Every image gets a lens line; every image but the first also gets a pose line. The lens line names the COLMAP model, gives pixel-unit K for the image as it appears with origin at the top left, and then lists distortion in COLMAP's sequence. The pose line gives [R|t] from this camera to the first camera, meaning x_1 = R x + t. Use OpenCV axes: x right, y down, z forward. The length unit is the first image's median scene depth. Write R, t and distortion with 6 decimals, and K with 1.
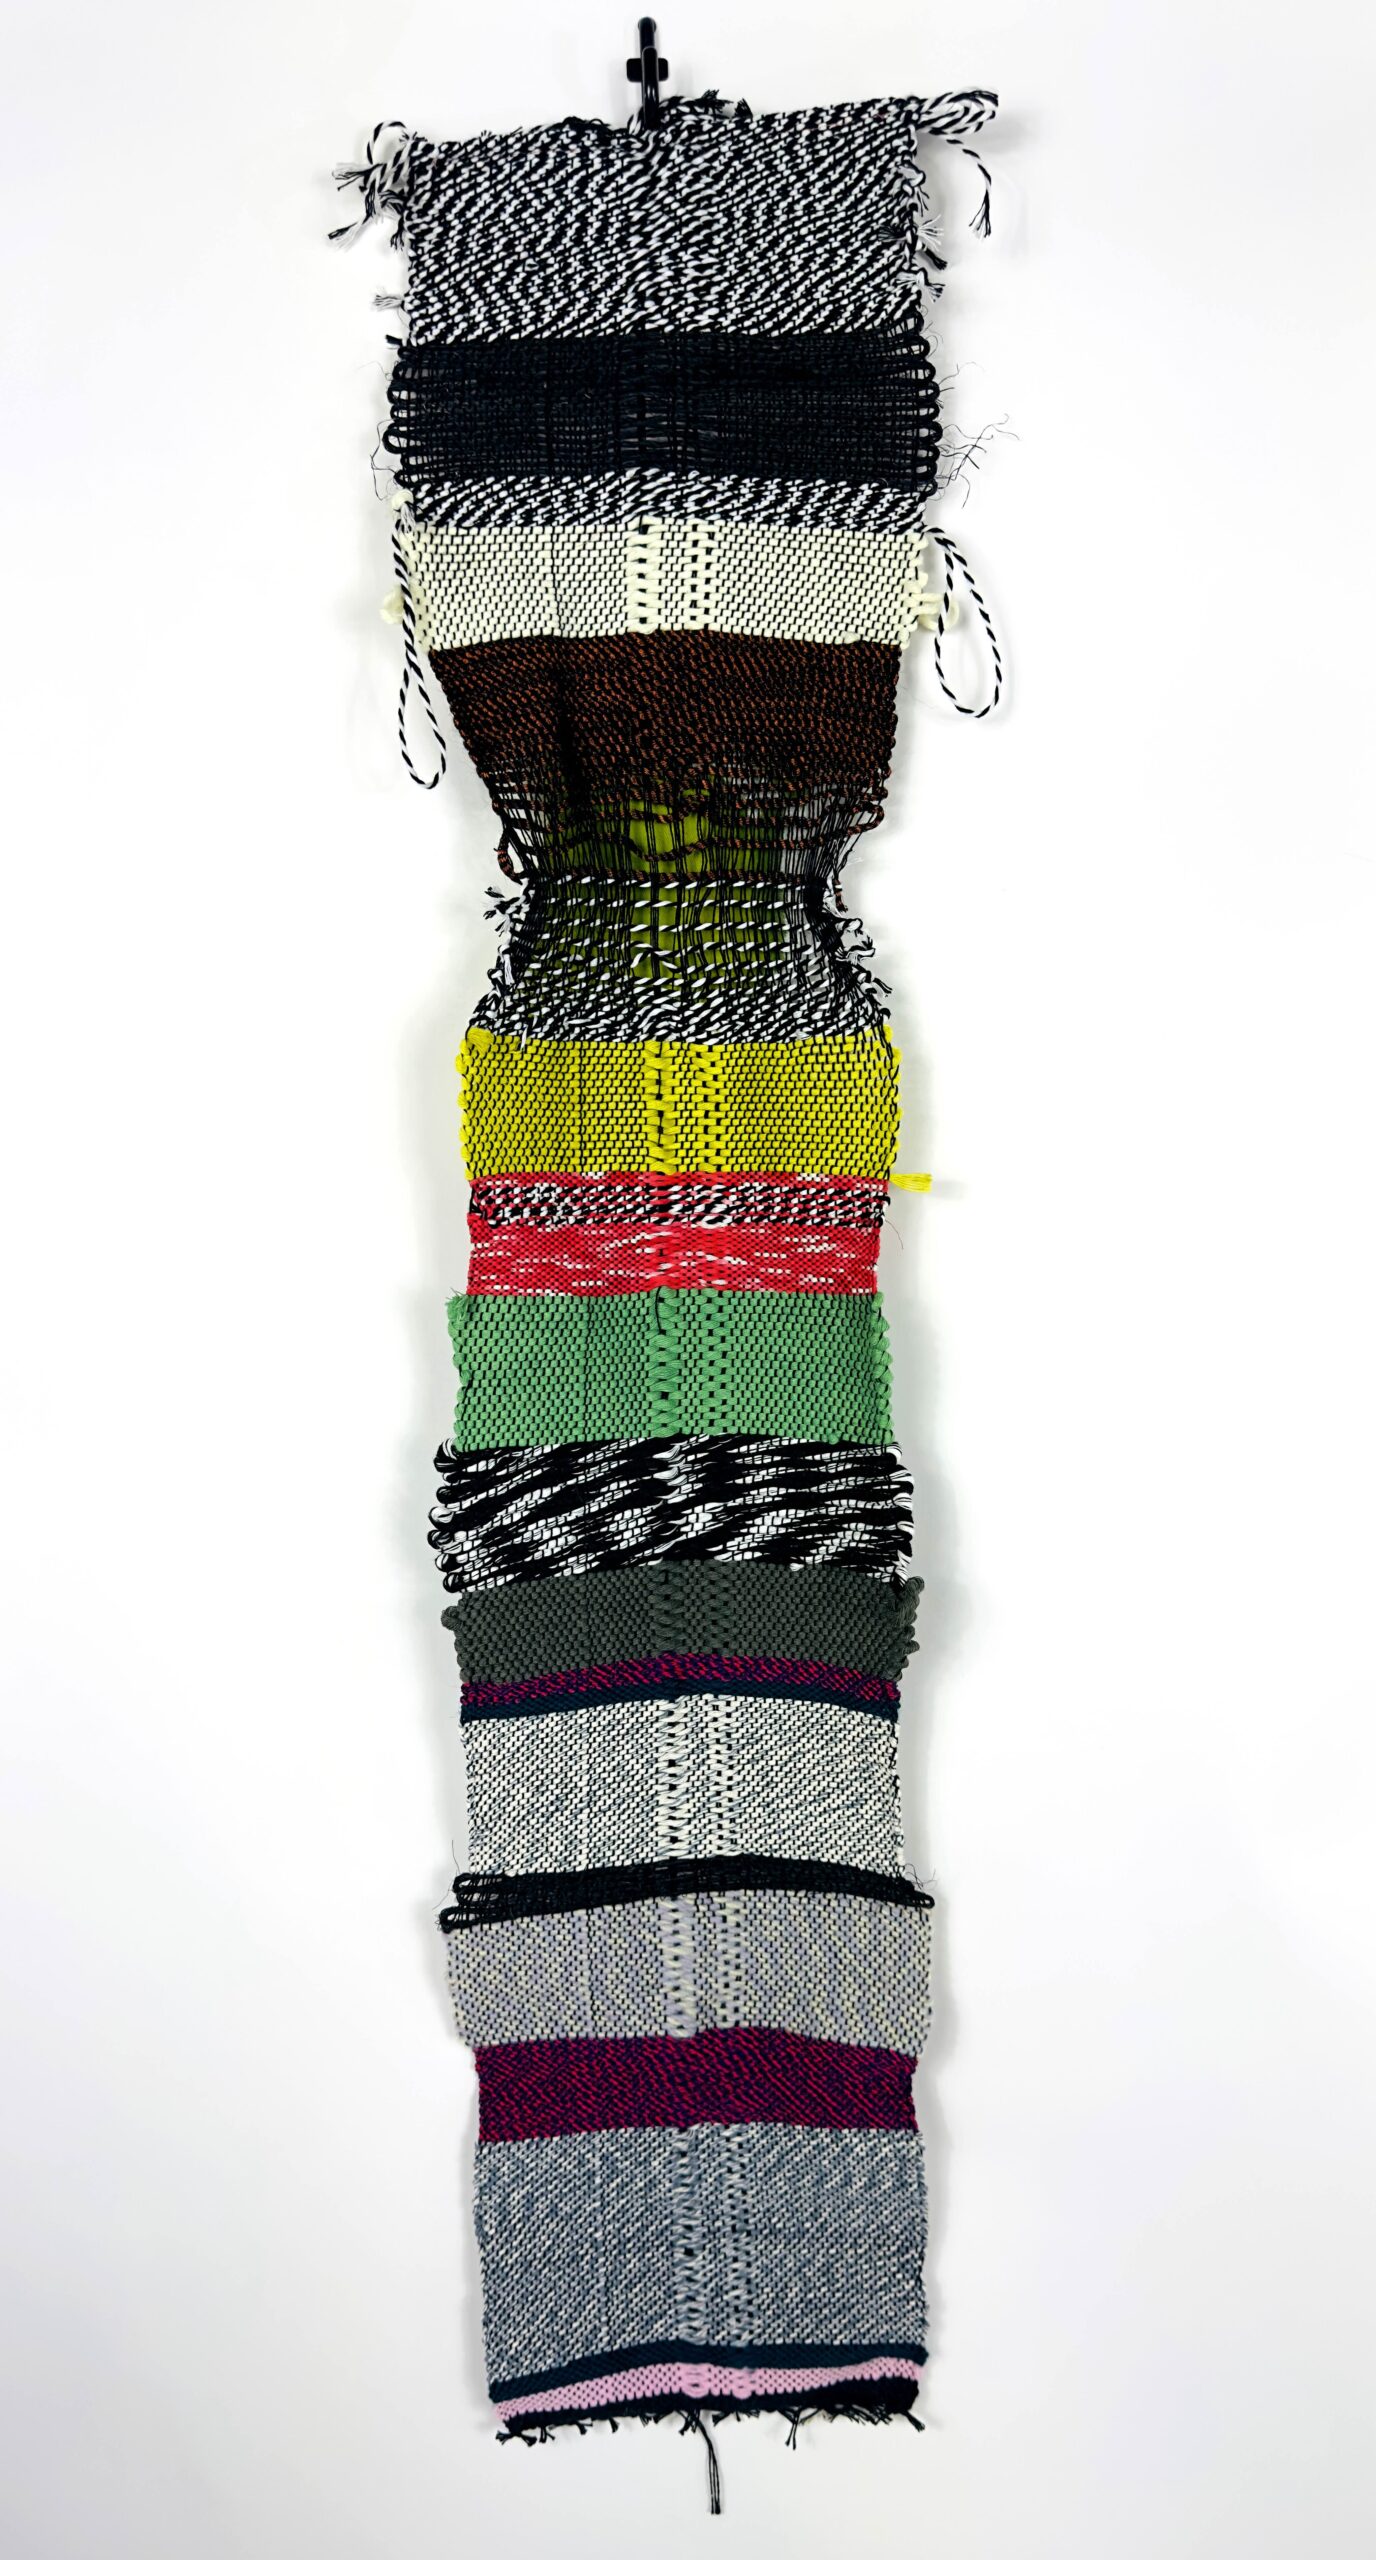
lens RADIAL K [[1890.3, 0, 688.0], [0, 1890.3, 1280.0], [0, 0, 1]] dist [0.155853, -0.000279]
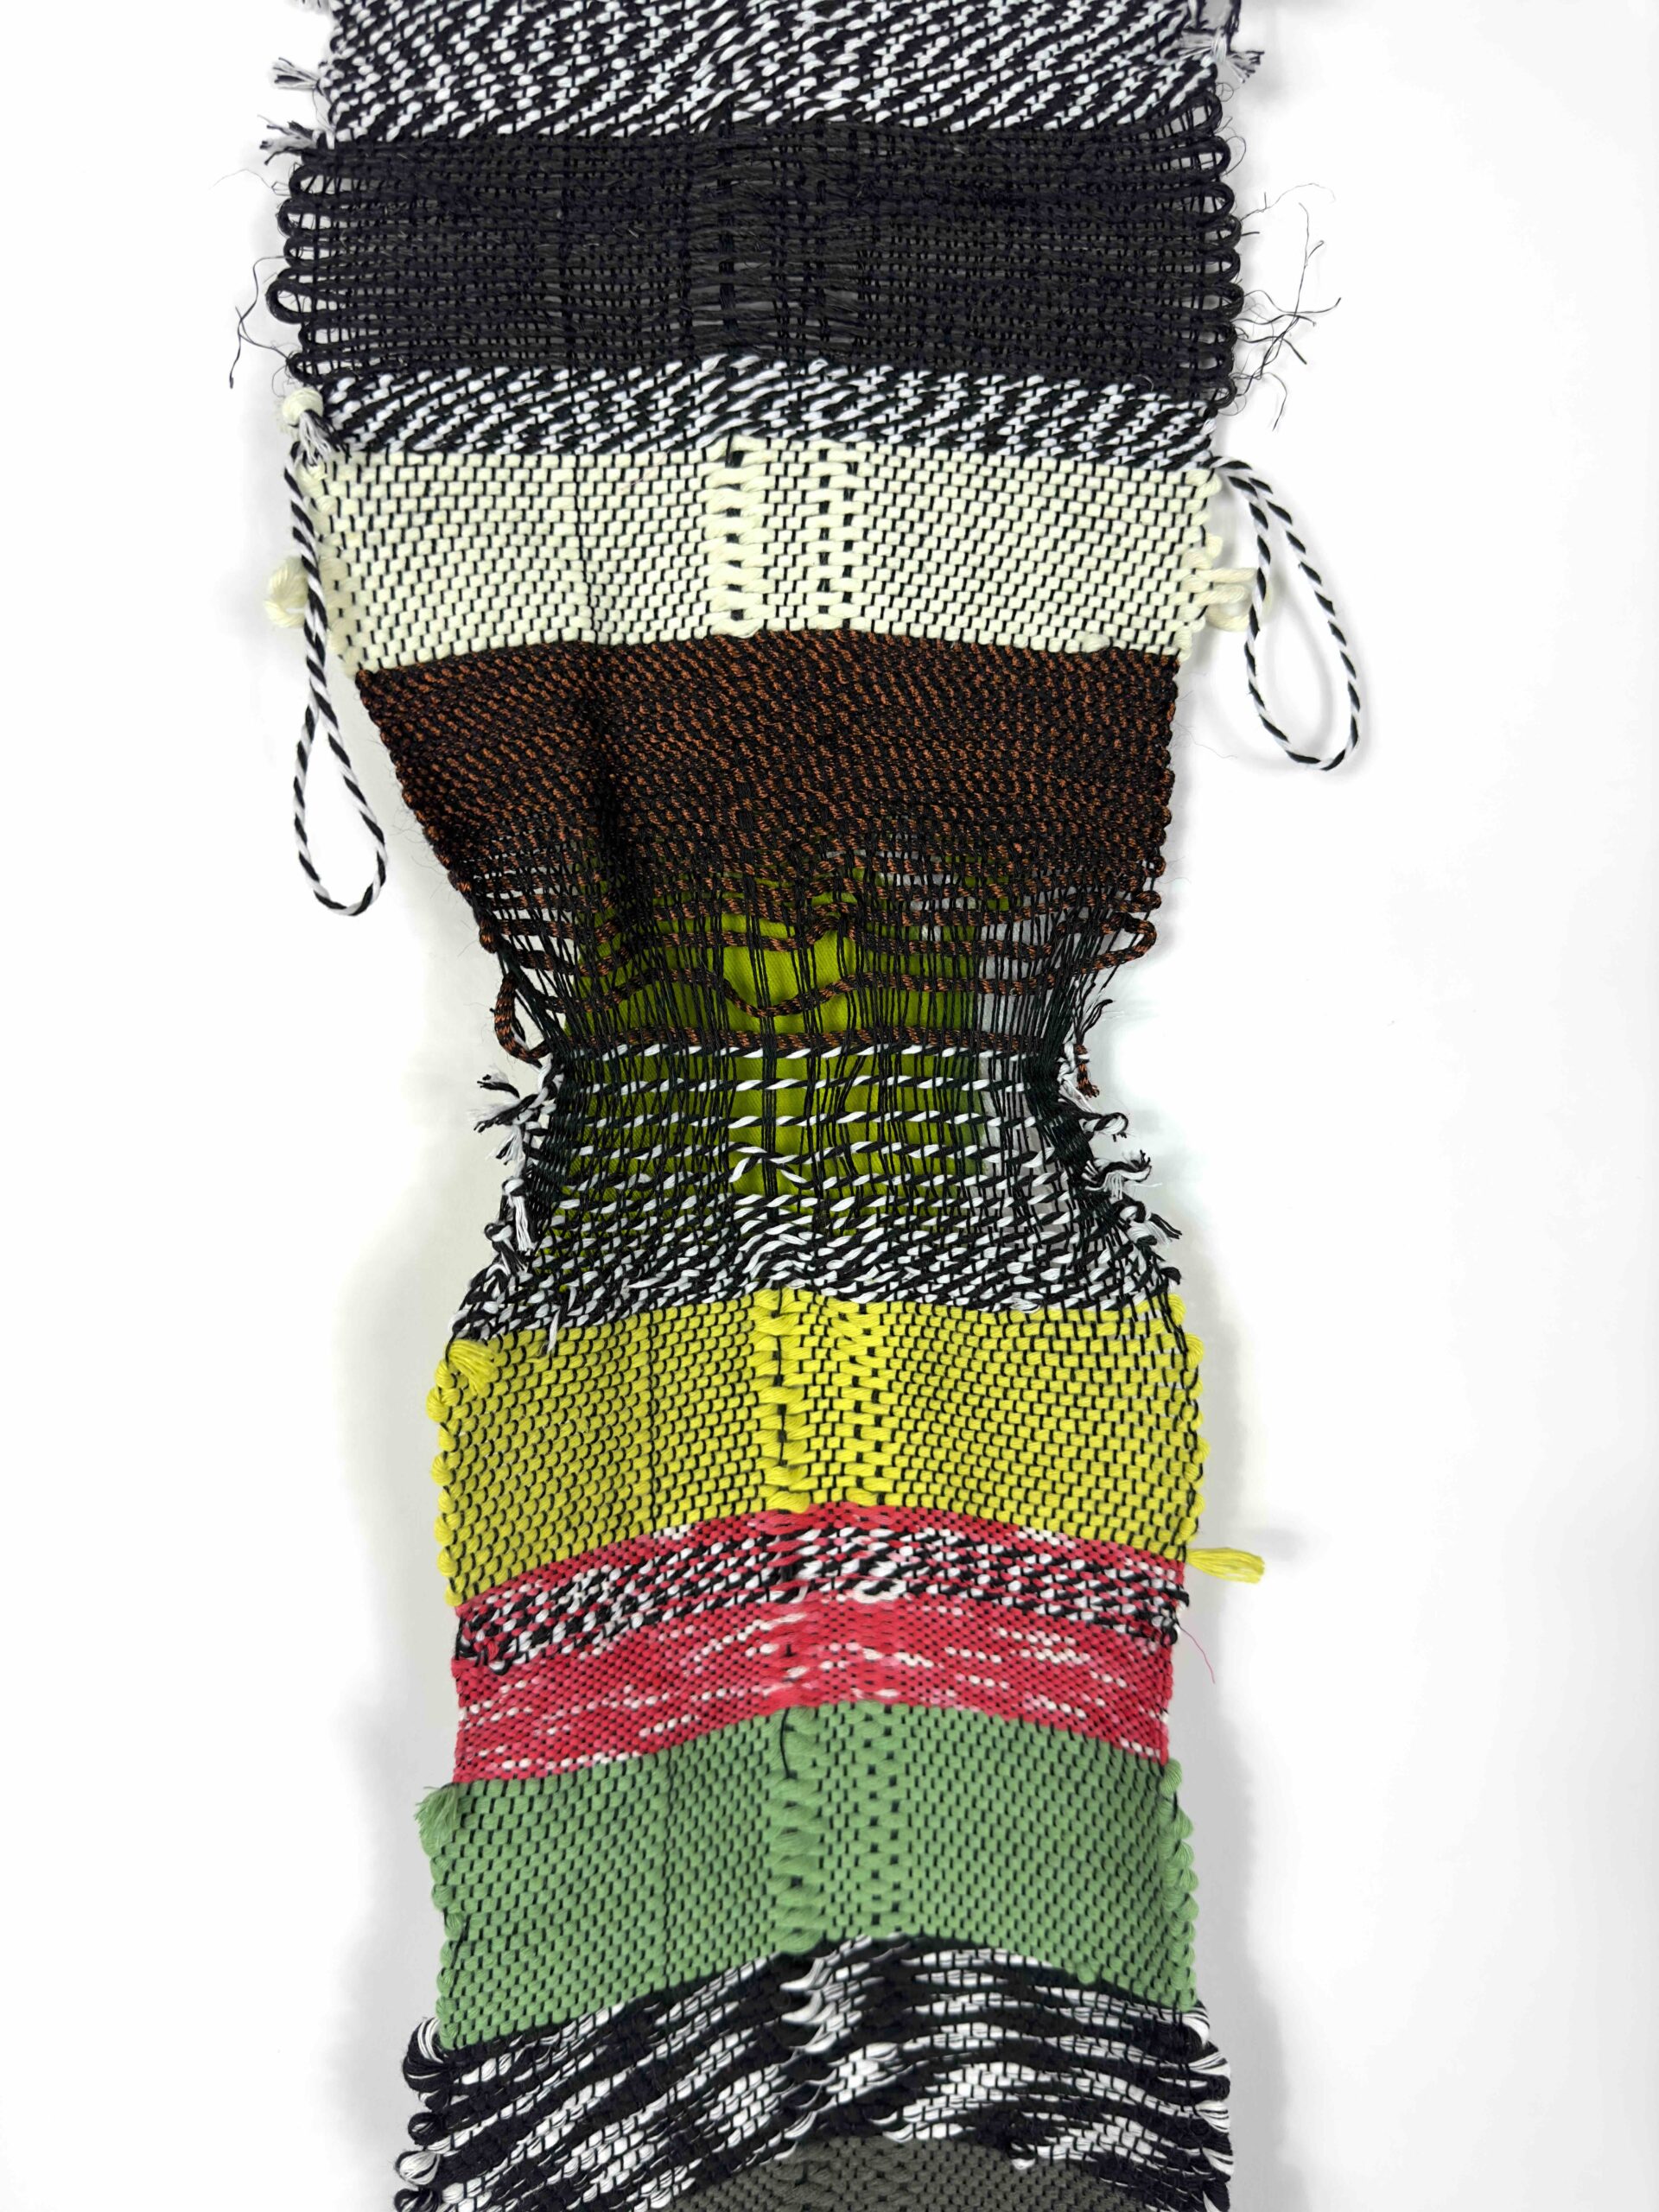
lens RADIAL K [[1560.9, 0, 829.5], [0, 1560.9, 1106.0], [0, 0, 1]] dist [0.136478, -0.148364]
pose [[0.997506, -0.022331, 0.066960, -0.031757], [0.021007, 0.999571, 0.020407, -0.200865], [-0.067387, -0.018950, 0.997547, 0.514123]]
